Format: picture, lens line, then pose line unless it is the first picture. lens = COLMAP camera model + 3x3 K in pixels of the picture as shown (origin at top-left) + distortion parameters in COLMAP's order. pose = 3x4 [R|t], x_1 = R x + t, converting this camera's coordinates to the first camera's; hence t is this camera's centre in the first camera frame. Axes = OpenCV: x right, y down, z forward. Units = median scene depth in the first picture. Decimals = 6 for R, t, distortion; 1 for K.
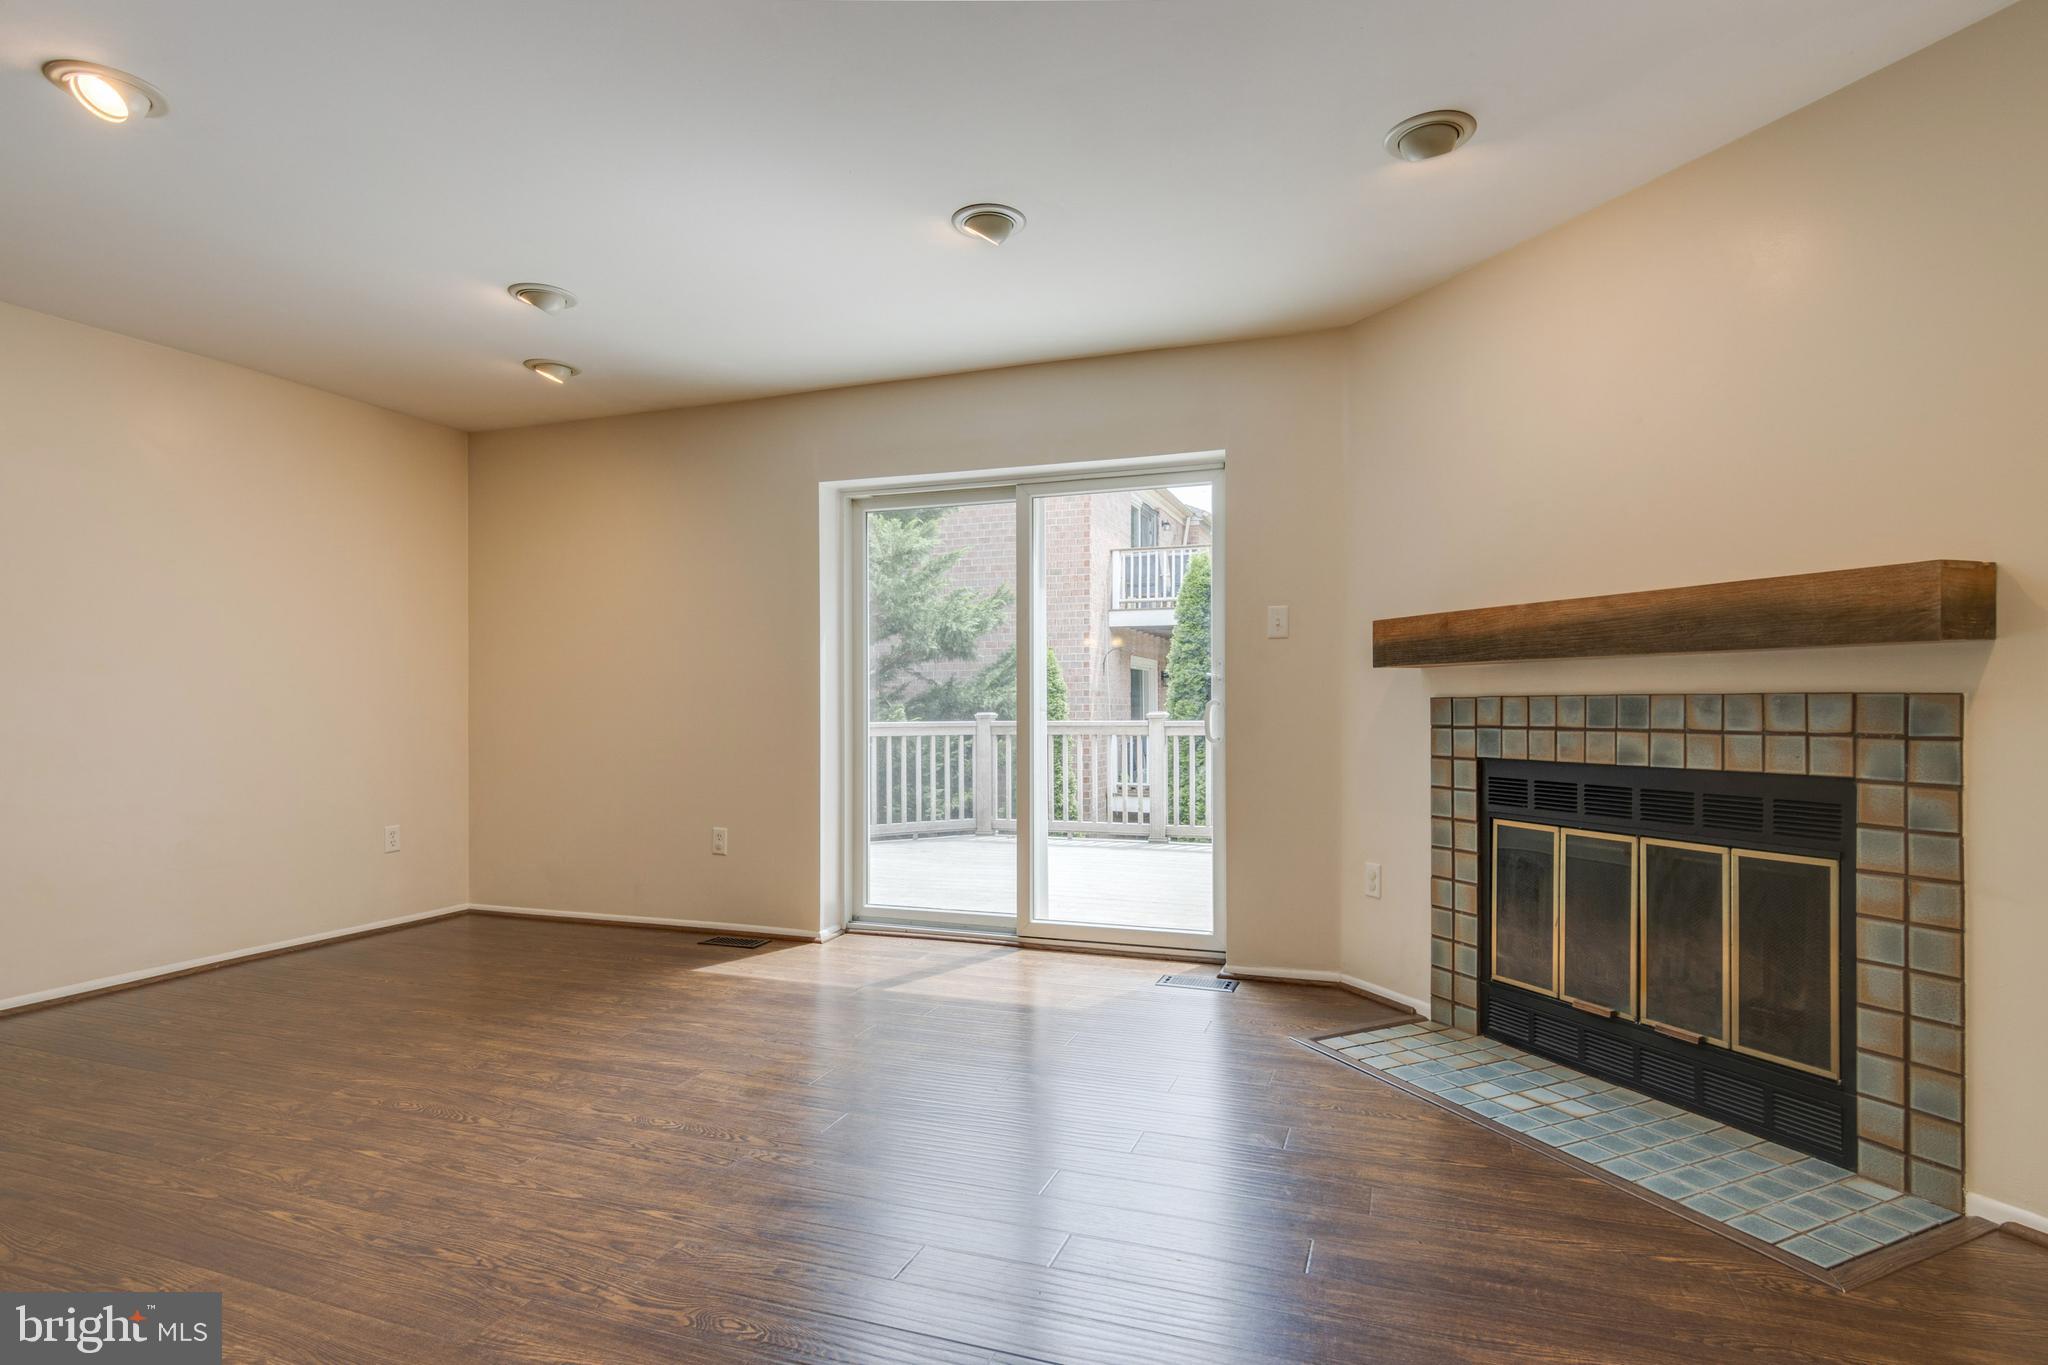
lens RADIAL K [[1032.7, 0, 1059.5], [0, 1032.7, 701.5], [0, 0, 1]] dist [0.002314, 0.000075]
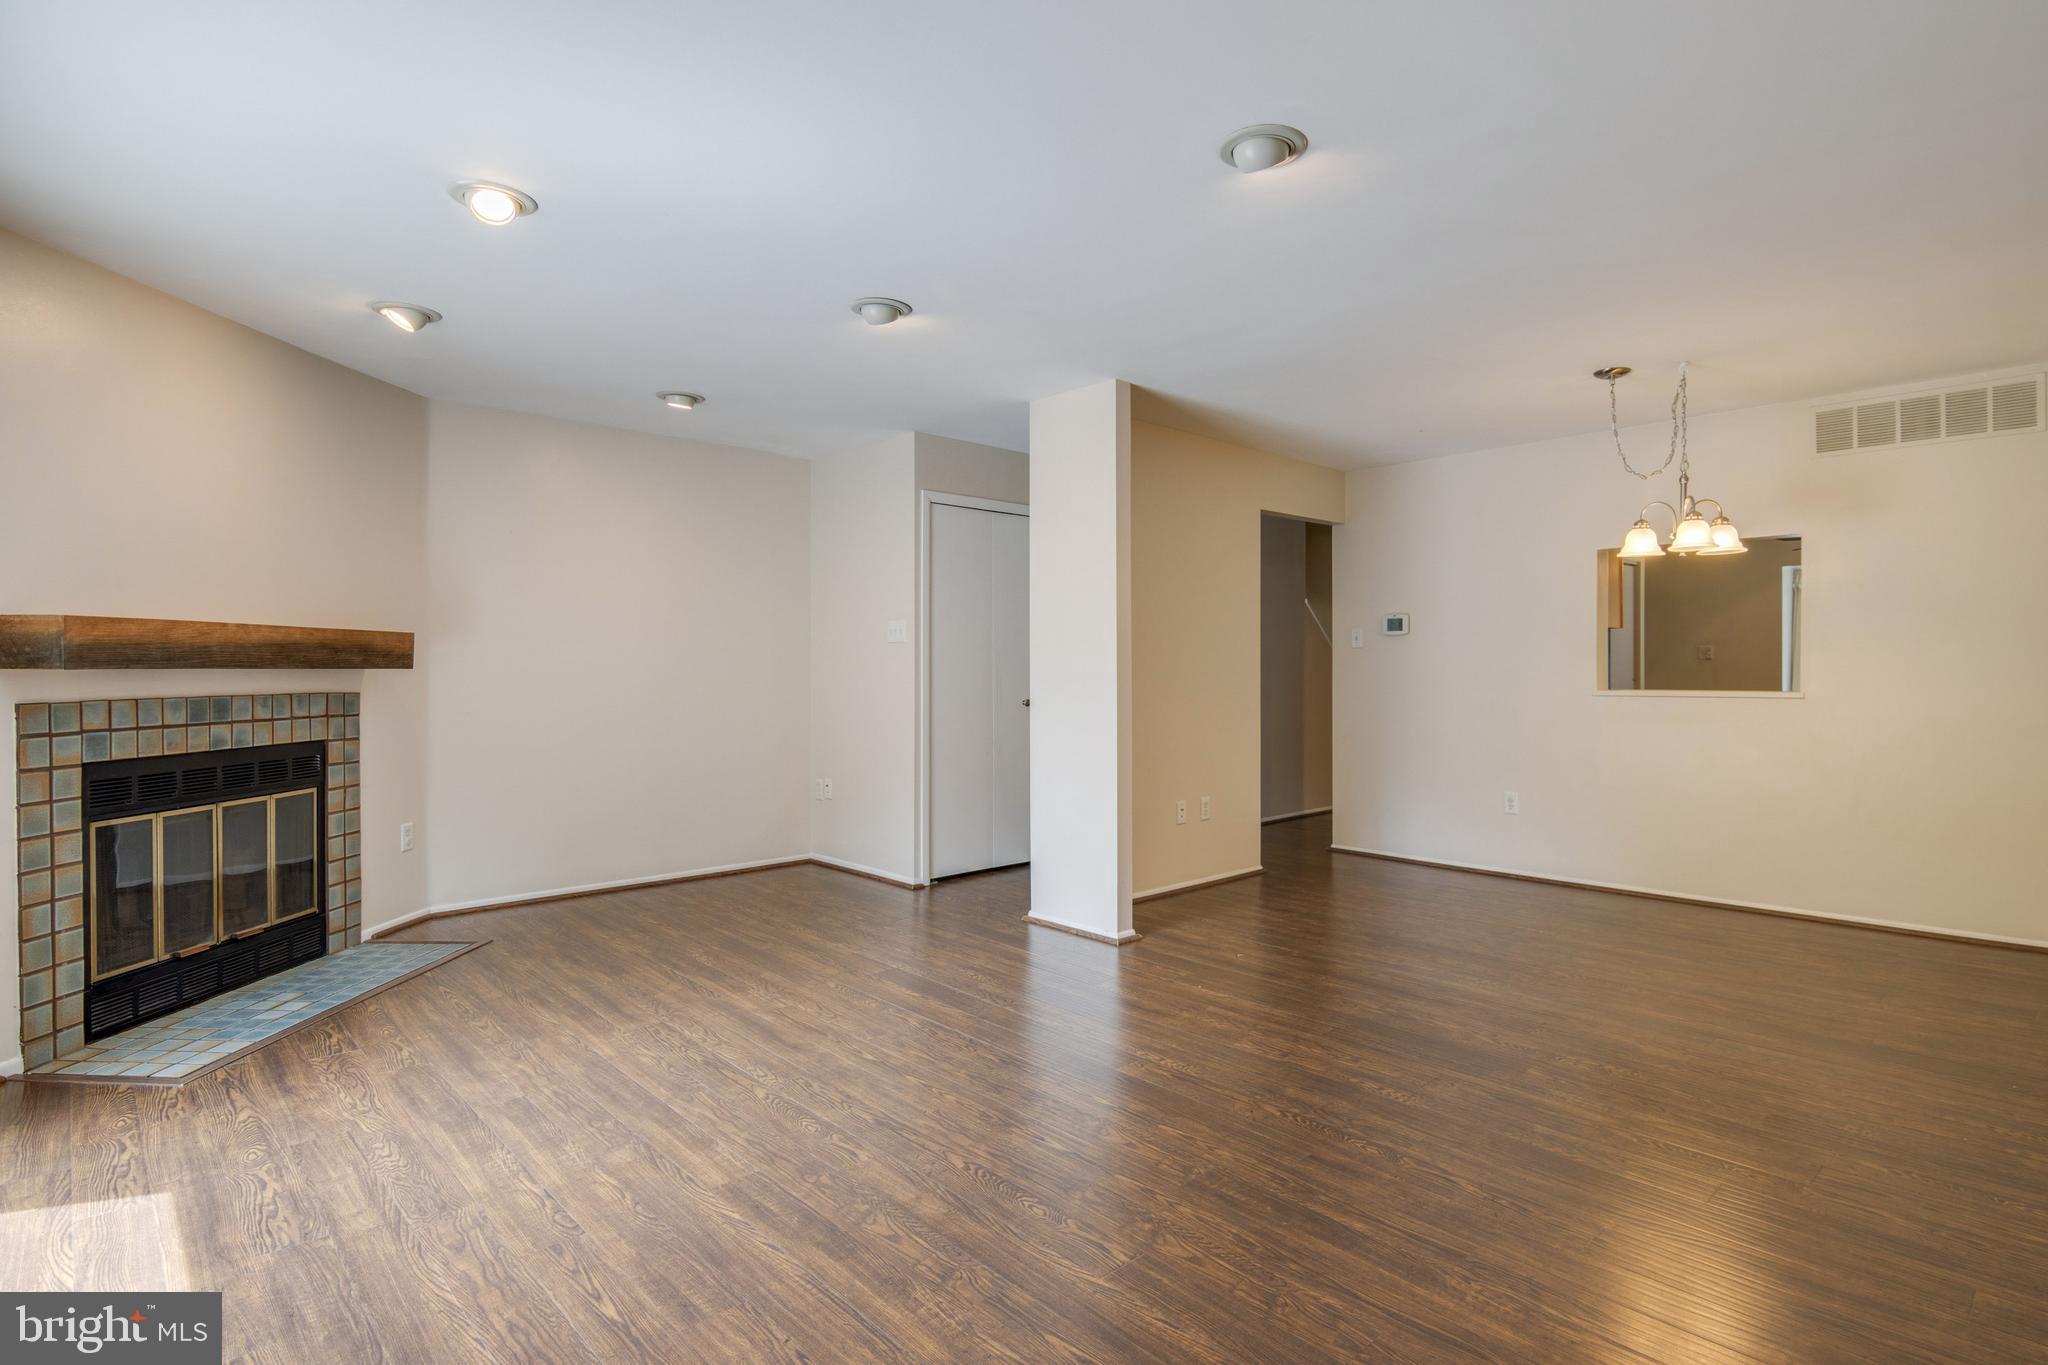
lens RADIAL K [[1045.8, 0, 1056.4], [0, 1045.8, 675.5], [0, 0, 1]] dist [-0.001016, -0.001700]
pose [[-0.891346, -0.001925, 0.453319, -0.928203], [-0.000213, 0.999993, 0.003828, -0.035396], [-0.453323, 0.003316, -0.891340, 1.573444]]
